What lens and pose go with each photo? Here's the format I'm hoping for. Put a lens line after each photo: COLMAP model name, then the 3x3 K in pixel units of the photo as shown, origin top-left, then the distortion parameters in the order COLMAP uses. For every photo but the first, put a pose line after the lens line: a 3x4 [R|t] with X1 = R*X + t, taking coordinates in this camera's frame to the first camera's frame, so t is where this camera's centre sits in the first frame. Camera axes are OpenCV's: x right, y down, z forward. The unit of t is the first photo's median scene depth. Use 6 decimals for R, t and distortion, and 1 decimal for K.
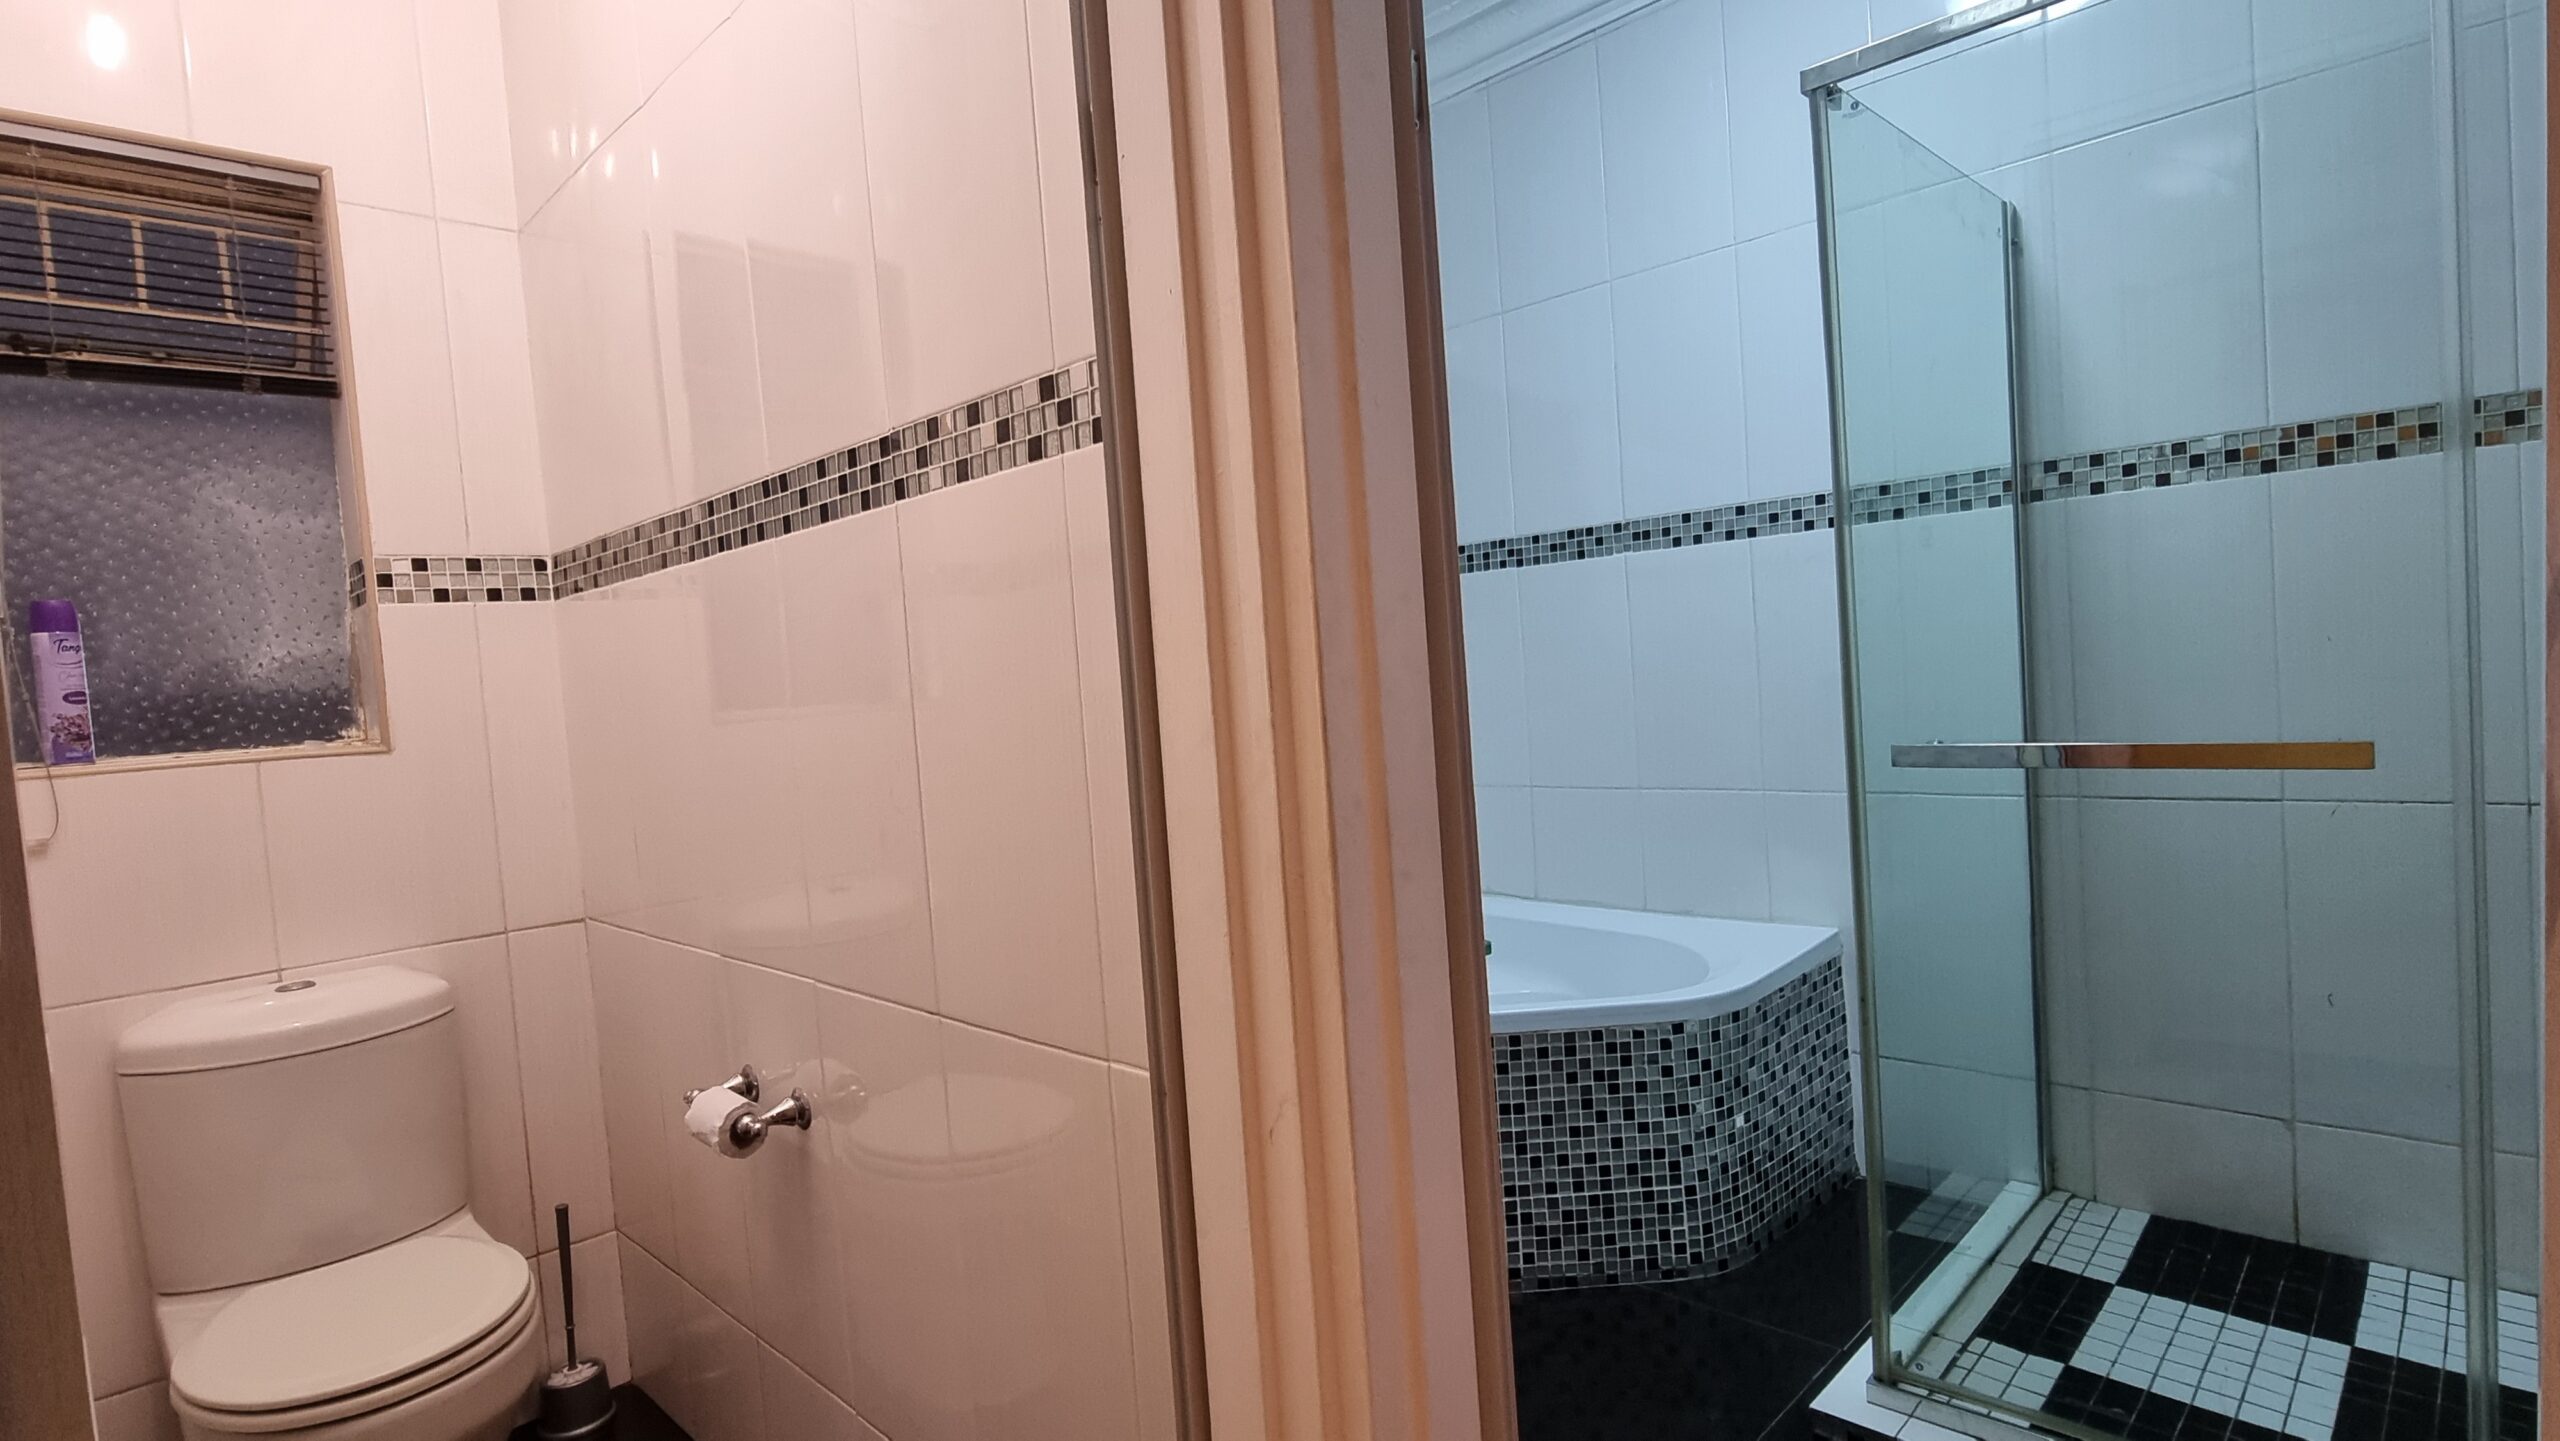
lens RADIAL K [[1276.7, 0, 1283.1], [0, 1276.7, 721.0], [0, 0, 1]] dist [-0.002911, -0.000652]
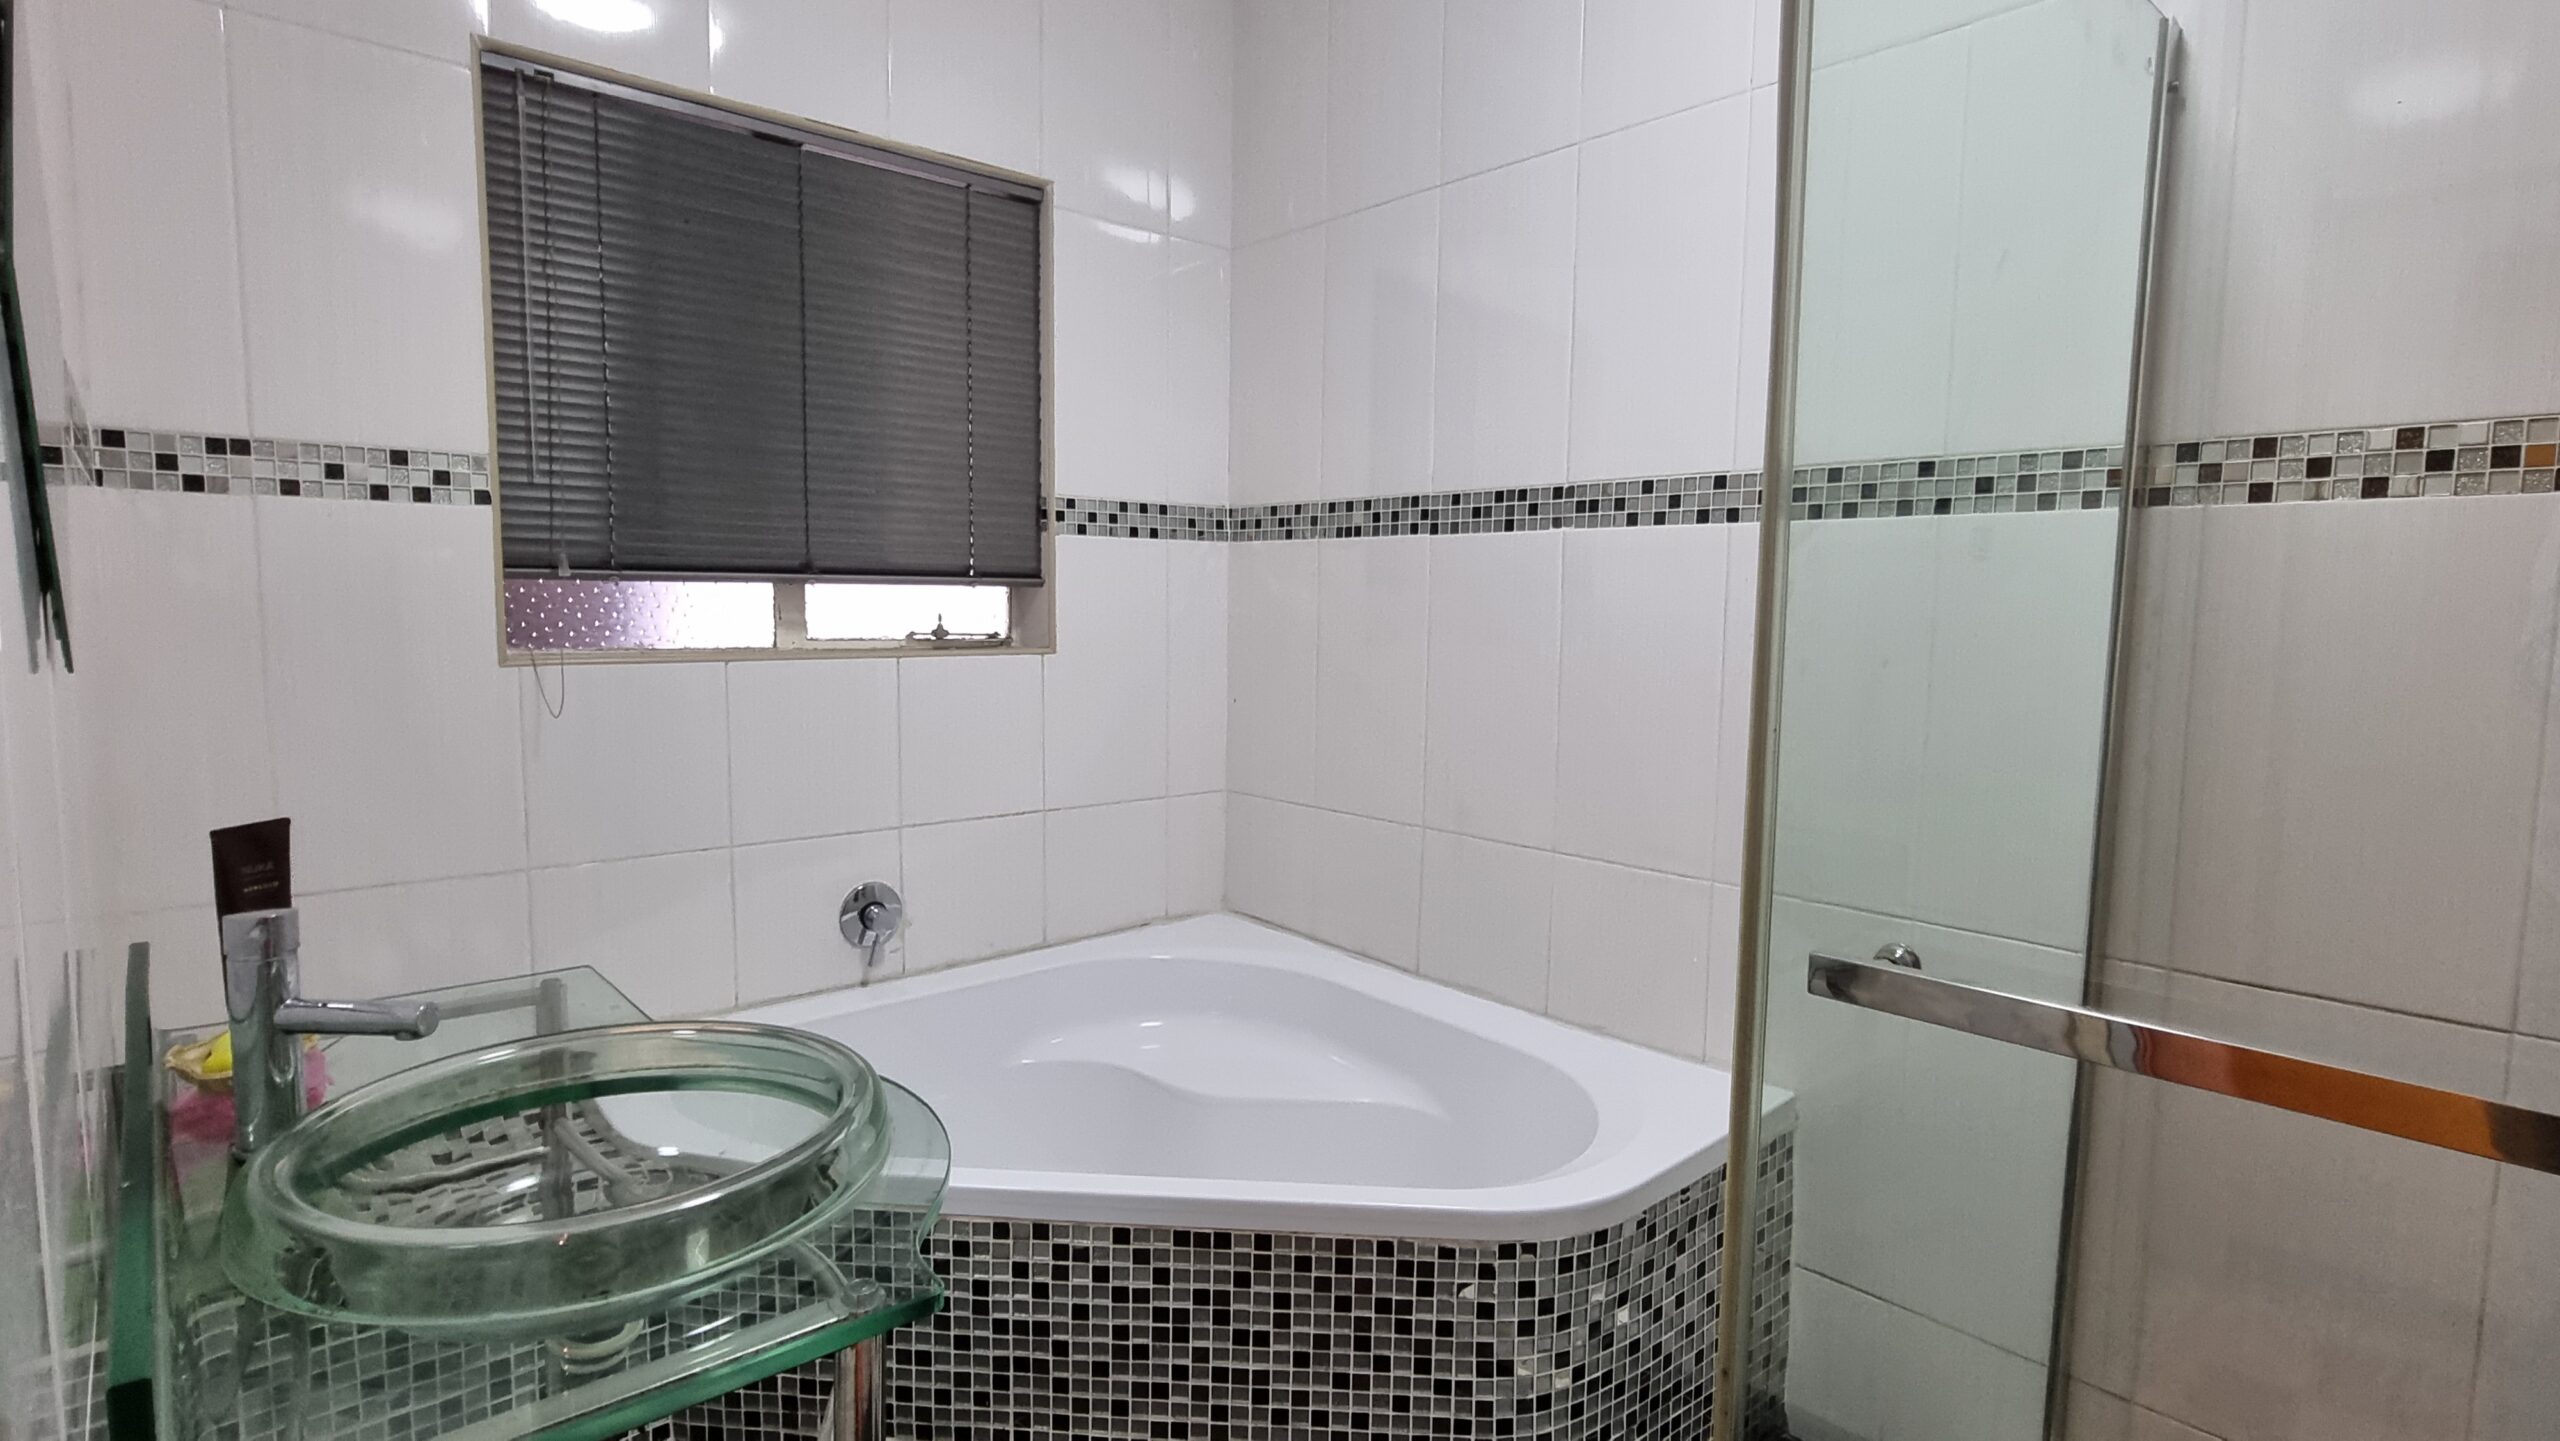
lens RADIAL K [[1276.7, 0, 1283.1], [0, 1276.7, 721.0], [0, 0, 1]] dist [-0.002911, -0.000652]
pose [[0.994386, 0.092272, -0.051798, 0.201246], [-0.089557, 0.994598, 0.052485, -0.060015], [0.056362, -0.047551, 0.997277, 0.338906]]
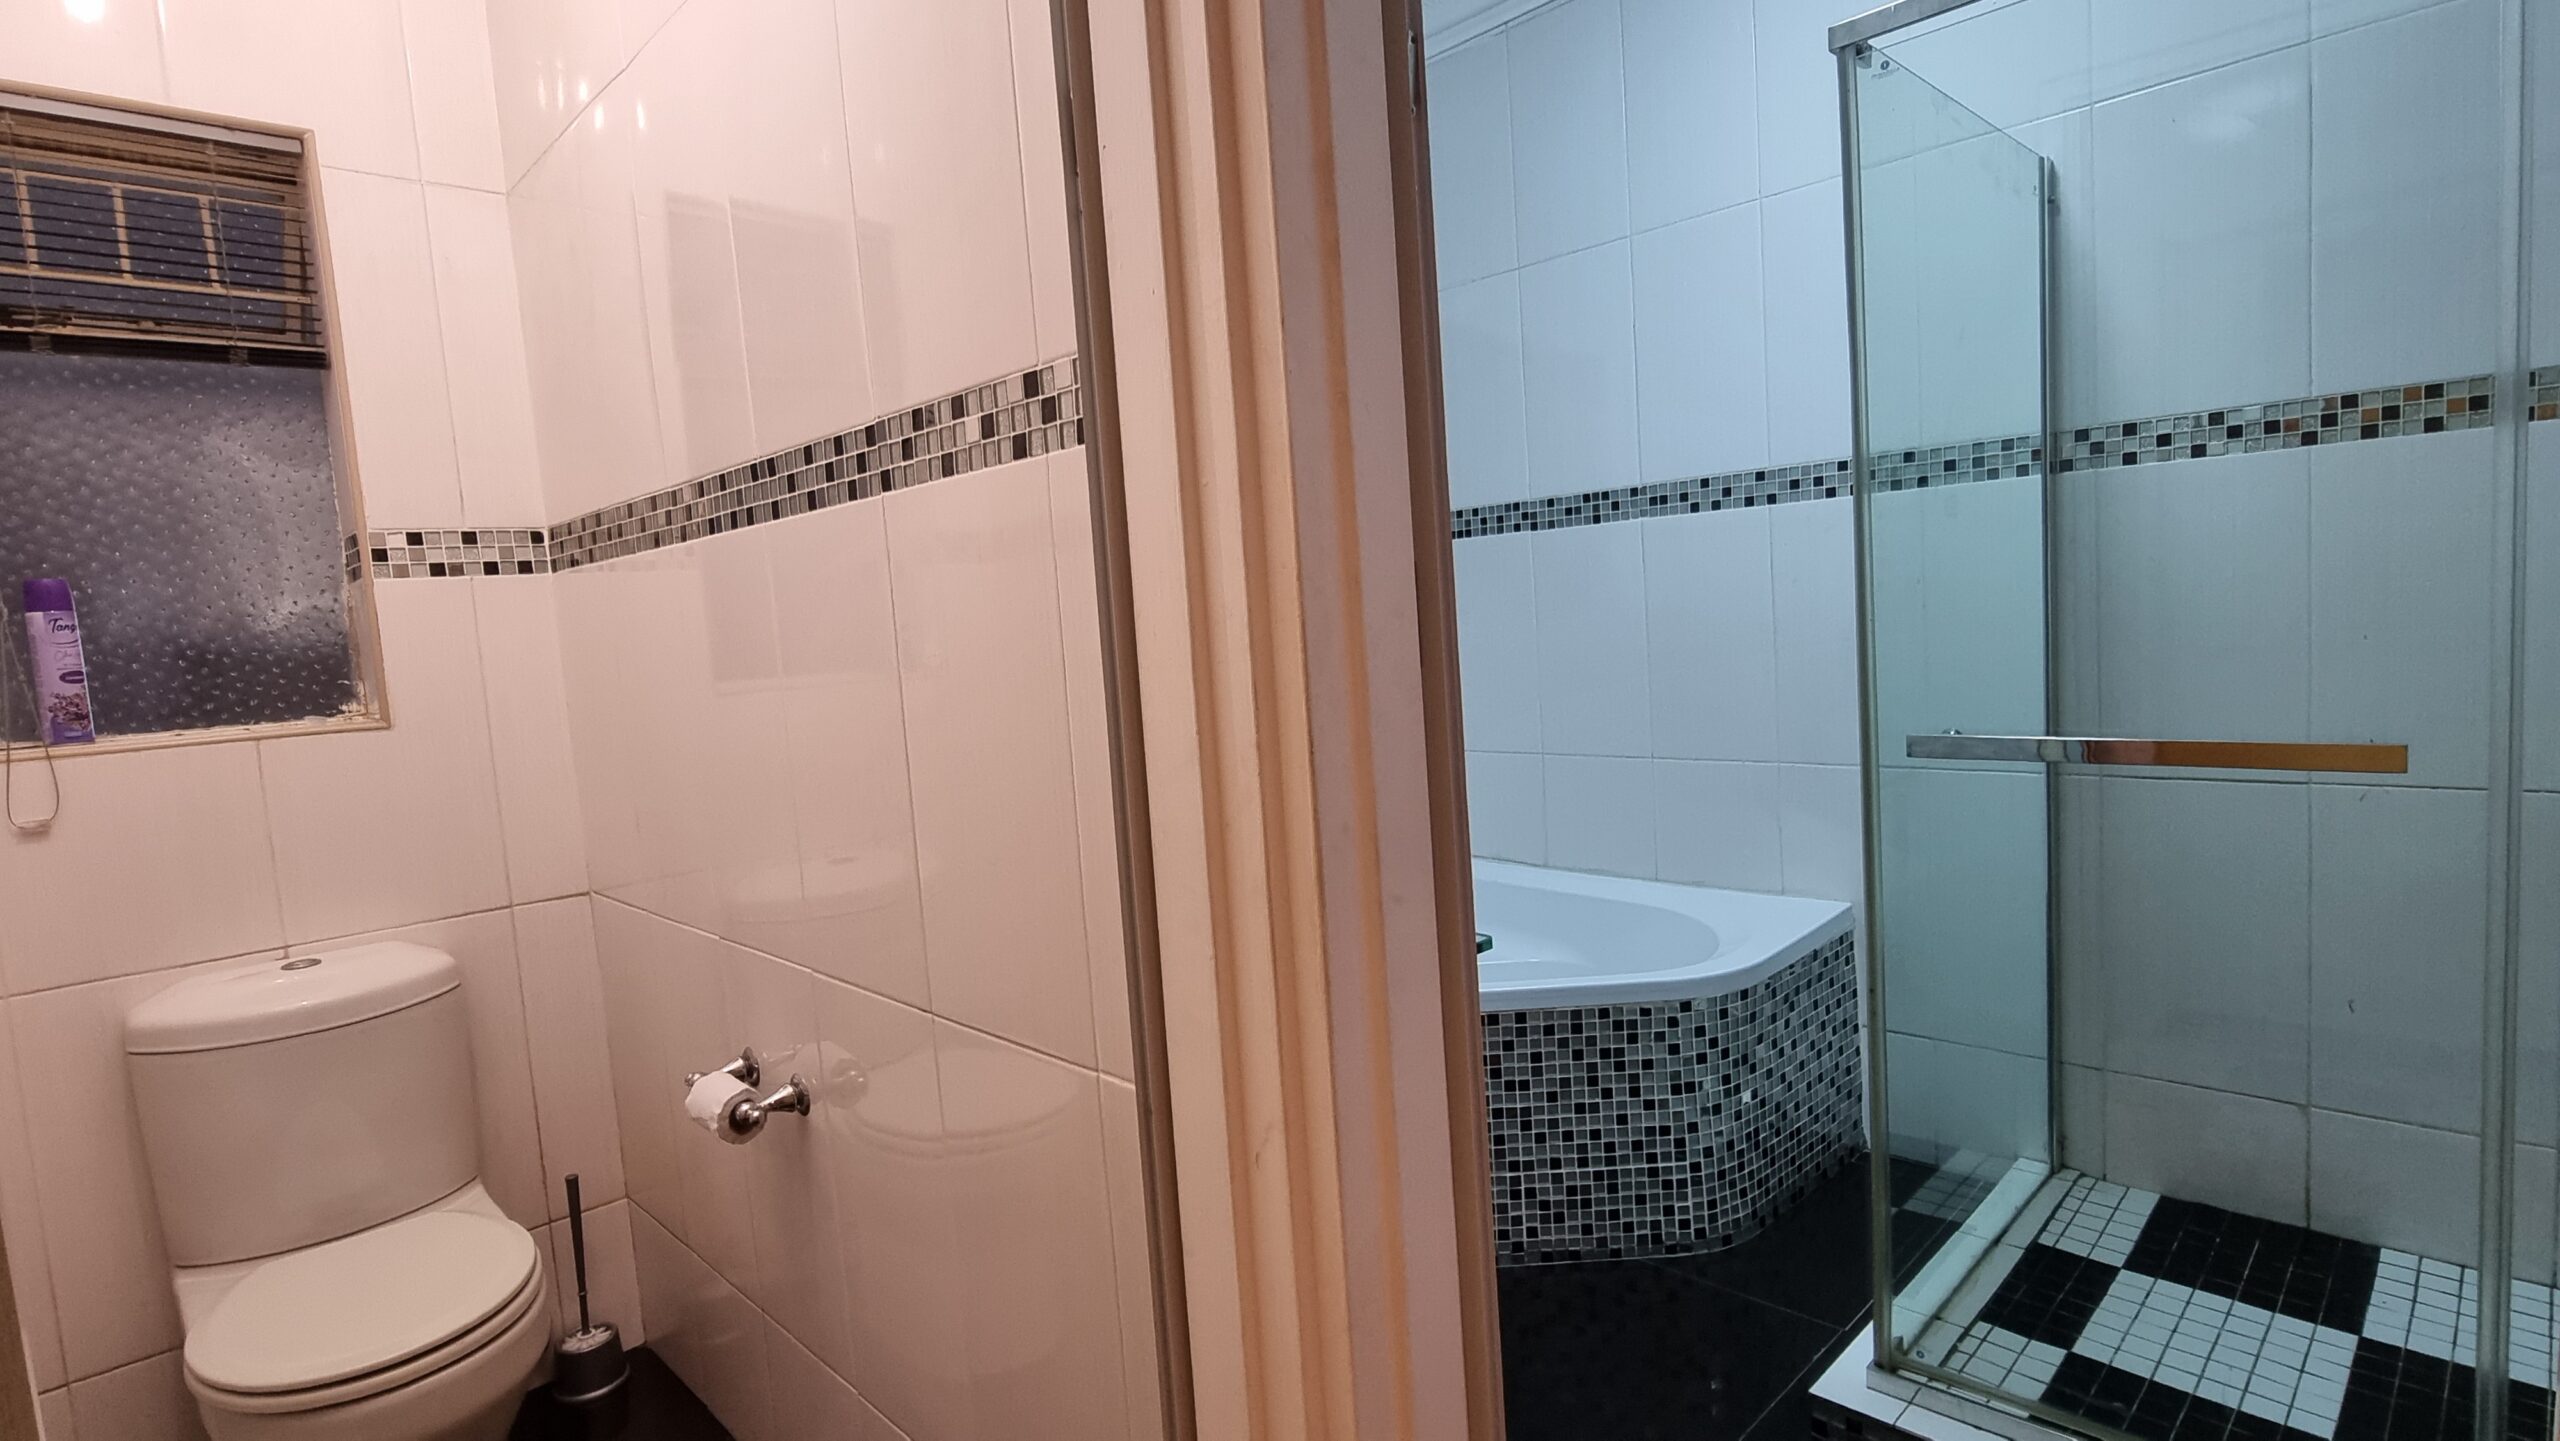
lens RADIAL K [[1276.7, 0, 1283.1], [0, 1276.7, 721.0], [0, 0, 1]] dist [-0.002911, -0.000652]
pose [[0.999888, 0.003812, -0.014490, 0.009902], [-0.003158, 0.998989, 0.044841, -0.024531], [0.014646, -0.044790, 0.998889, 0.013797]]
